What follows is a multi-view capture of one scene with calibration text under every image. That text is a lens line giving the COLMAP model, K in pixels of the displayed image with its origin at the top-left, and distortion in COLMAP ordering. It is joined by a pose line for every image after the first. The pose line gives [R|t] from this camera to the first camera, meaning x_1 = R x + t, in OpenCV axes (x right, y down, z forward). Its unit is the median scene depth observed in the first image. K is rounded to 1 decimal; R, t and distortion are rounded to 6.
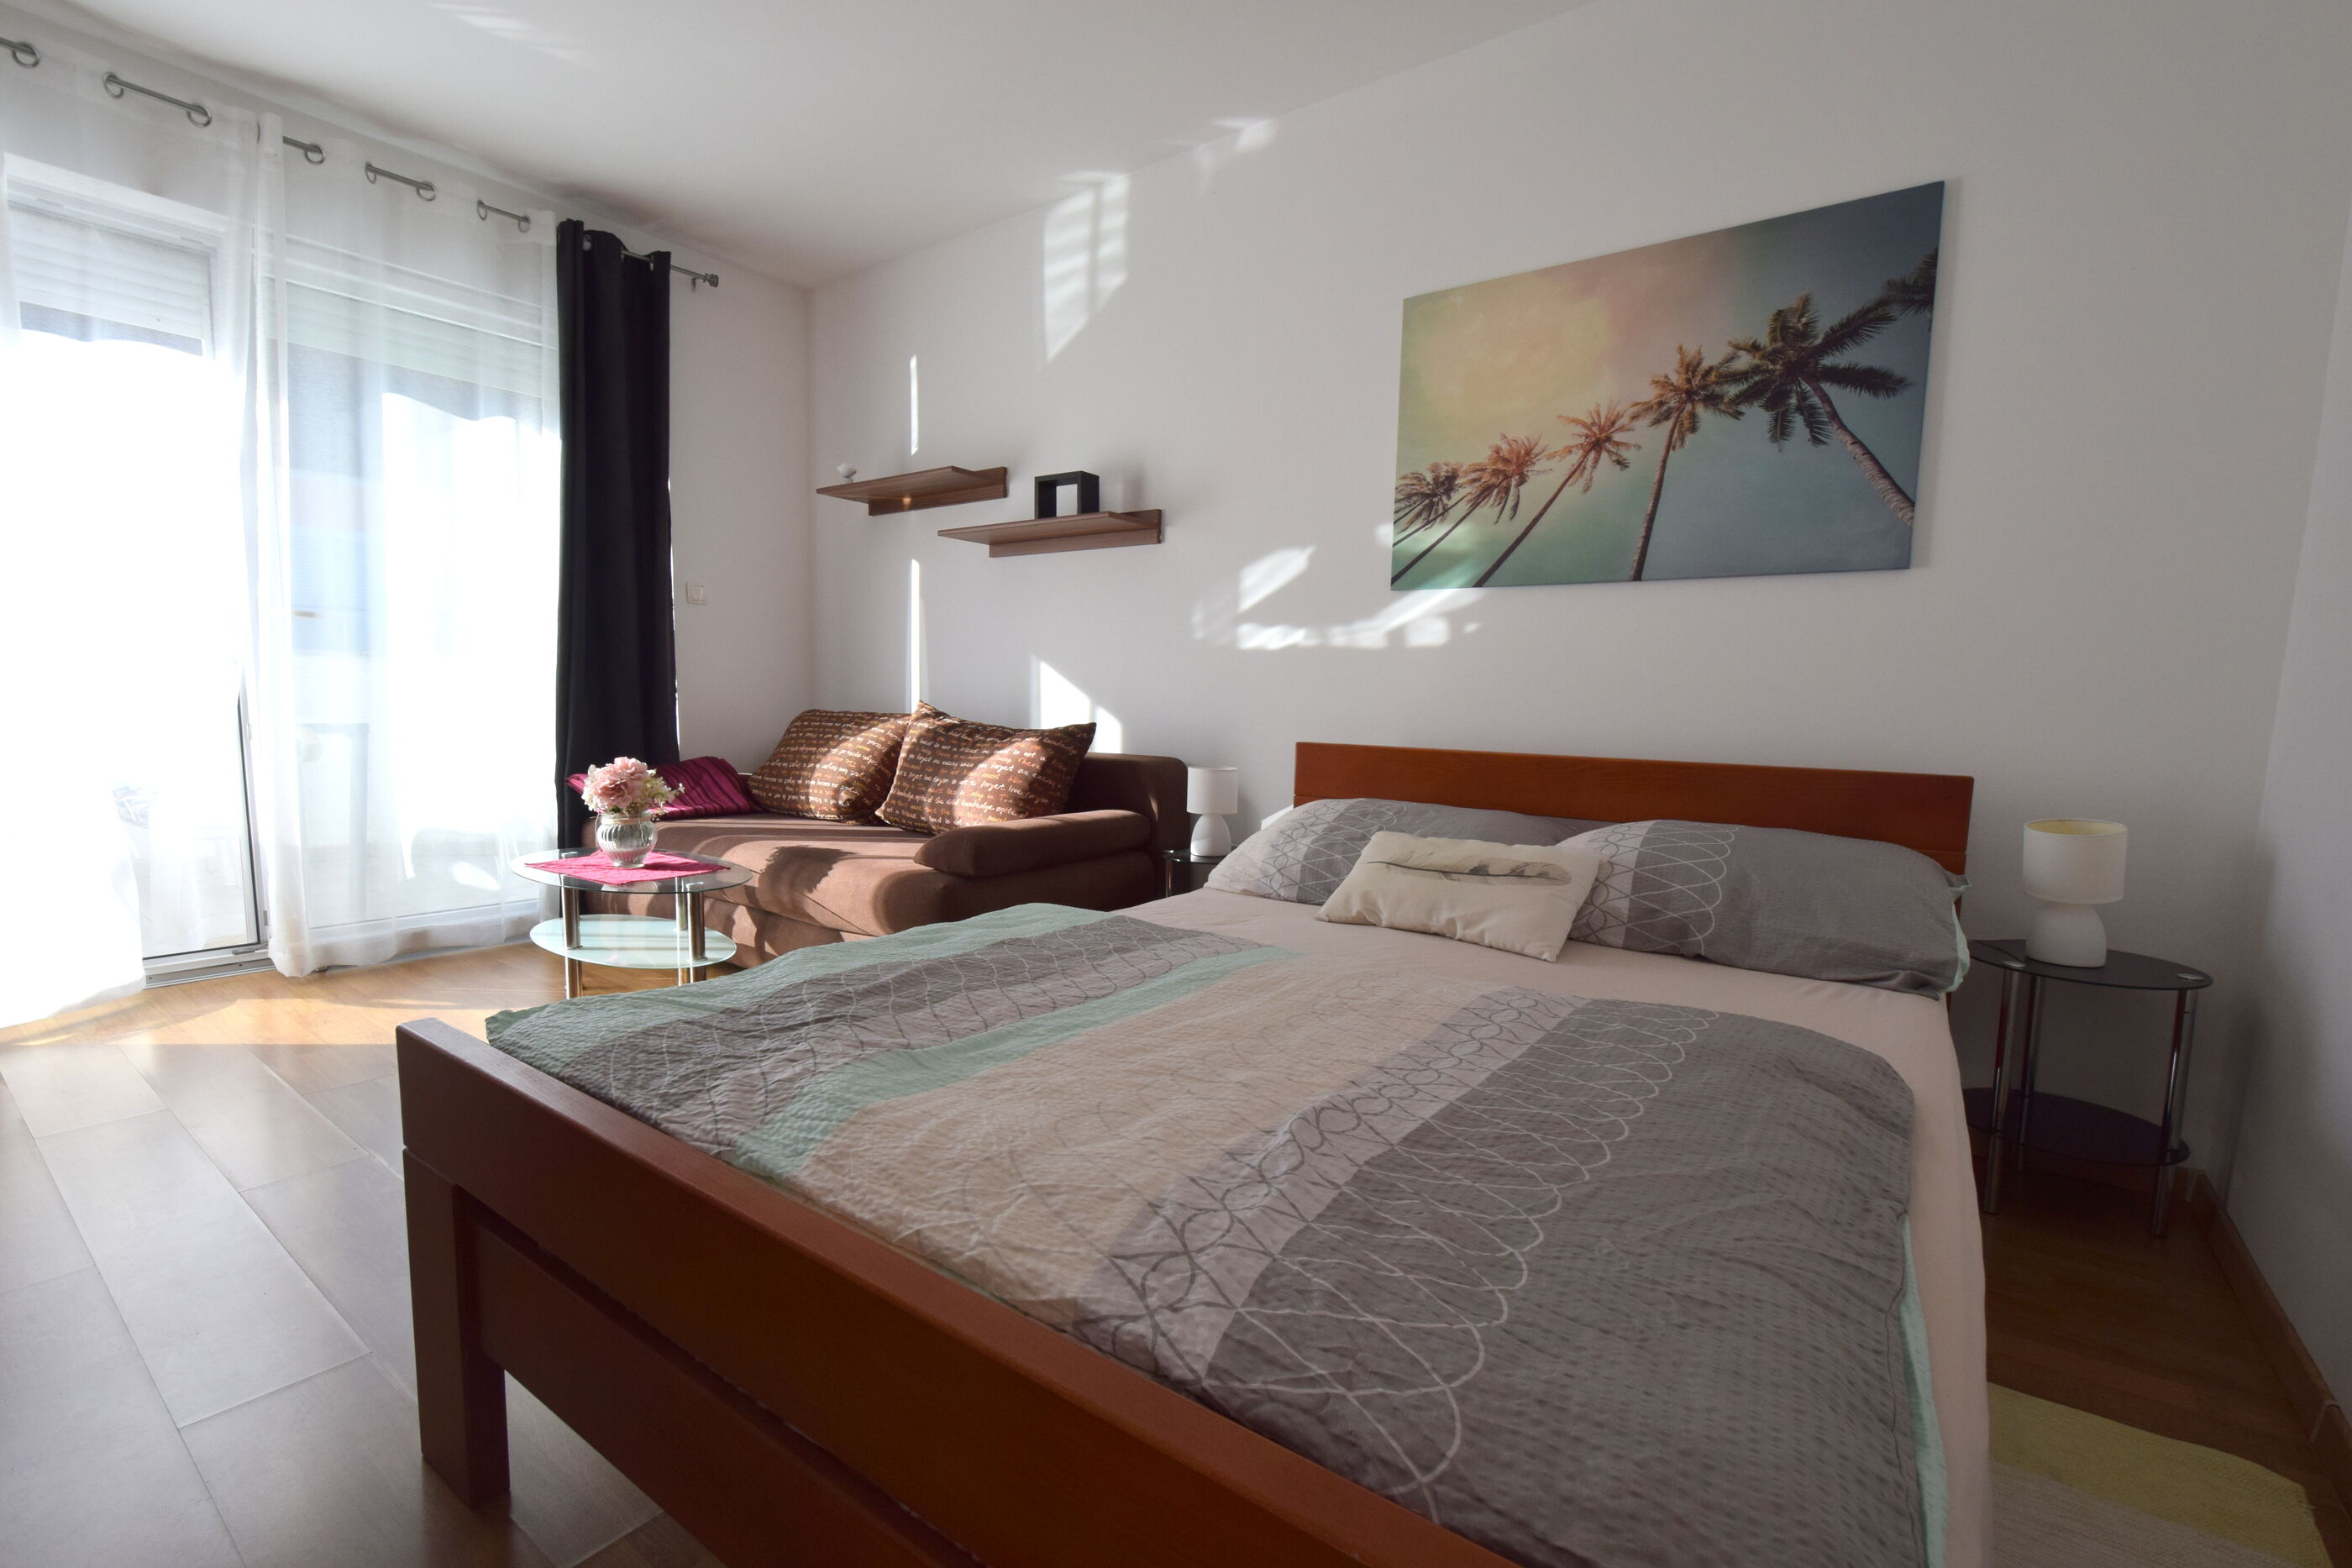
lens RADIAL K [[1030.7, 0, 1180.9], [0, 1030.7, 809.7], [0, 0, 1]] dist [-0.011338, -0.000445]
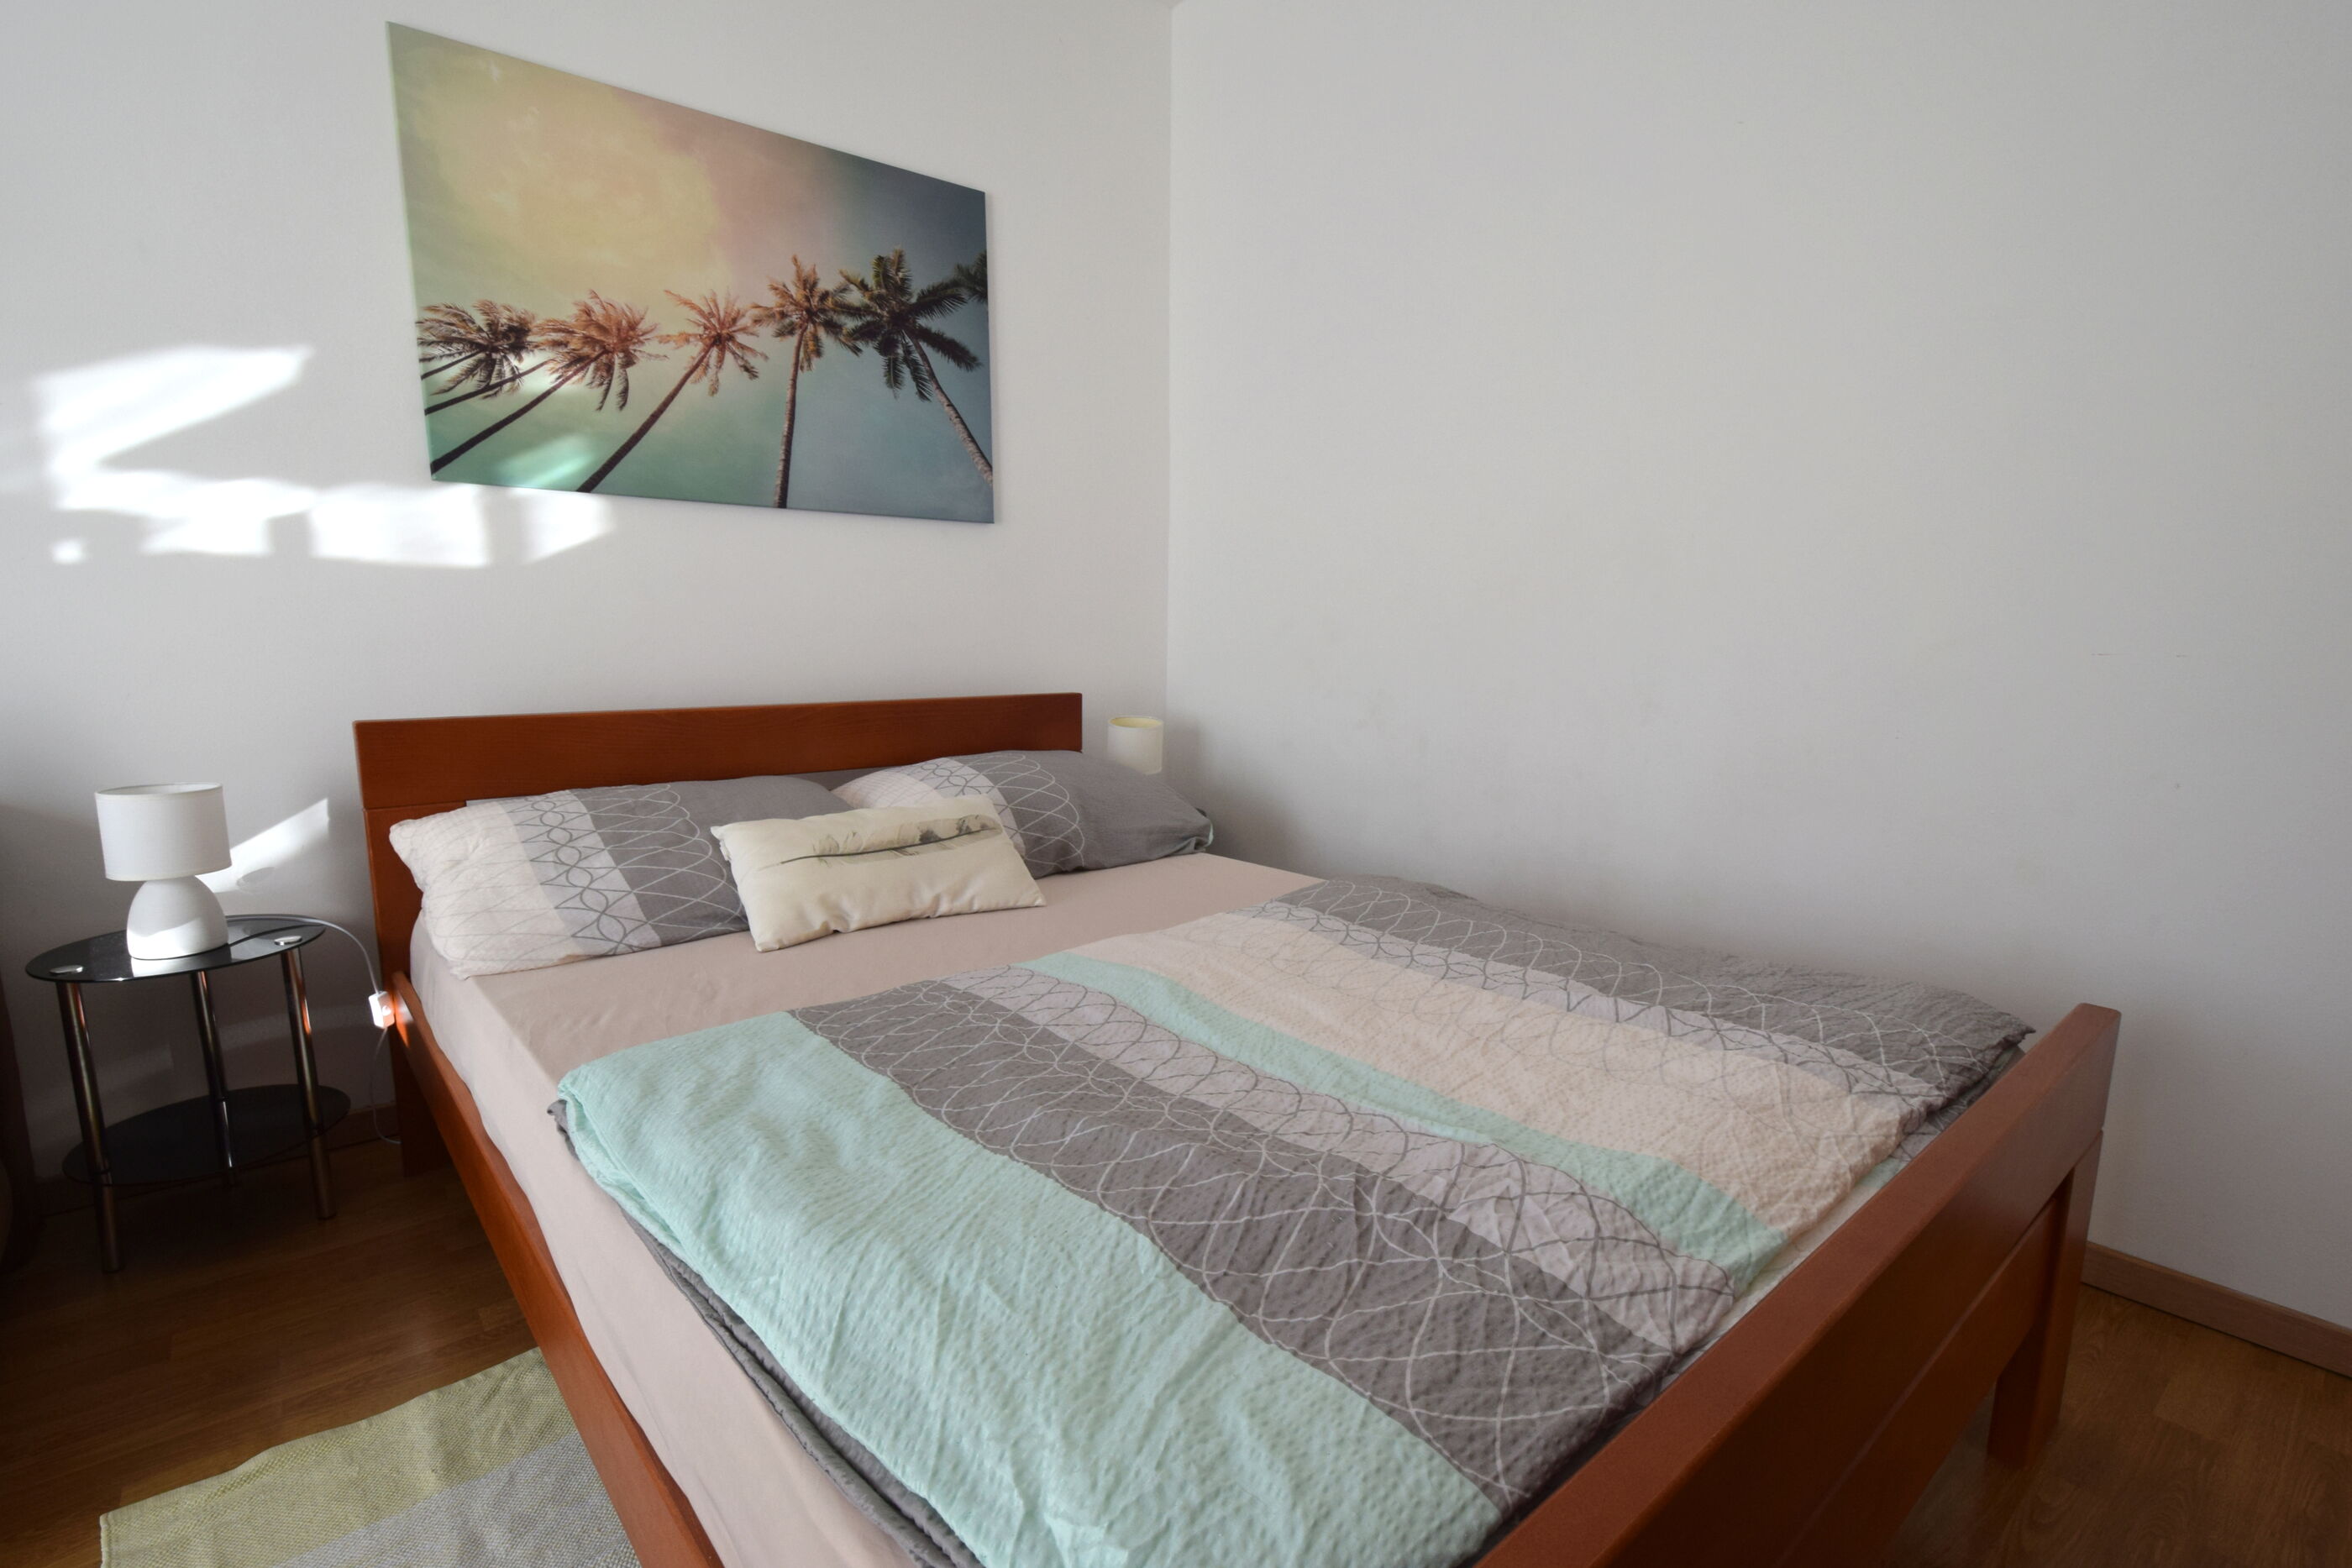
lens RADIAL K [[1126.3, 0, 1176.0], [0, 1126.3, 784.0], [0, 0, 1]] dist [0.034970, -0.028447]
pose [[0.227185, -0.156046, 0.961268, -0.504748], [0.105142, 0.985239, 0.135088, -0.081978], [-0.968159, 0.070380, 0.240238, 0.448950]]
